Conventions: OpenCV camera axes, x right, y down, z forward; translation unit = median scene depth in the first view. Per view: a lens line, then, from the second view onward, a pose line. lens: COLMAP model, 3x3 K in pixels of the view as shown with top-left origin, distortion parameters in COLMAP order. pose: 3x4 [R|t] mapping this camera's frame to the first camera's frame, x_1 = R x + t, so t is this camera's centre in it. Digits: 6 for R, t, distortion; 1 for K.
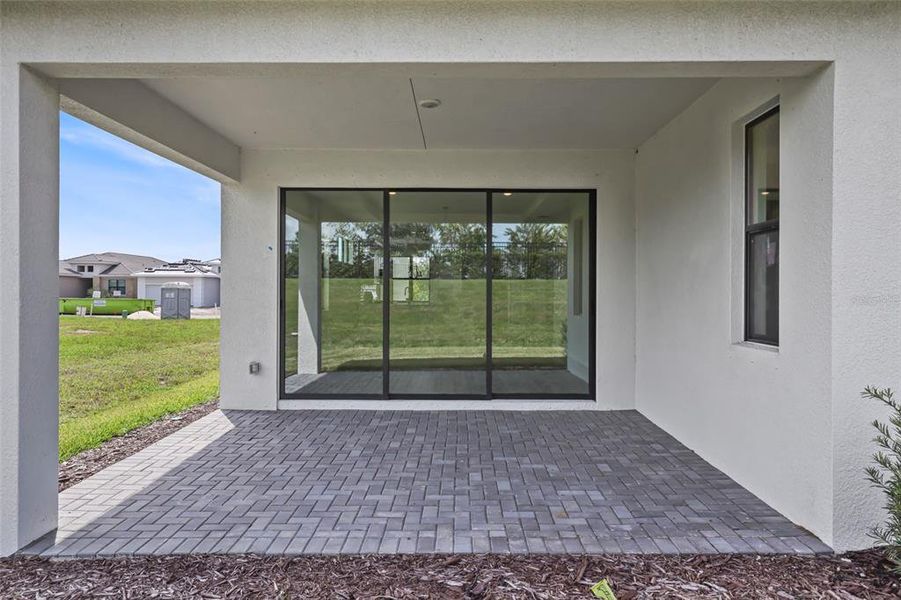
lens RADIAL K [[604.5, 0, 450.5], [0, 604.5, 300.0], [0, 0, 1]] dist [0.004901, 0.002165]
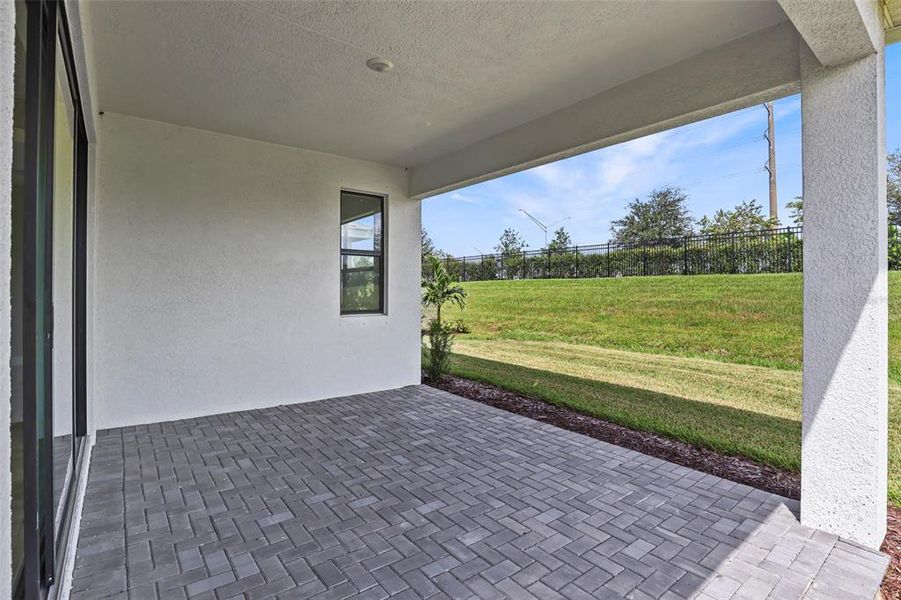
lens RADIAL K [[423.2, 0, 450.5], [0, 423.2, 300.0], [0, 0, 1]] dist [-0.003073, -0.000448]
pose [[-0.620740, -0.025554, 0.783600, -0.714924], [0.003139, 0.999380, 0.035076, -0.019572], [-0.784010, 0.024233, -0.620275, 1.627758]]
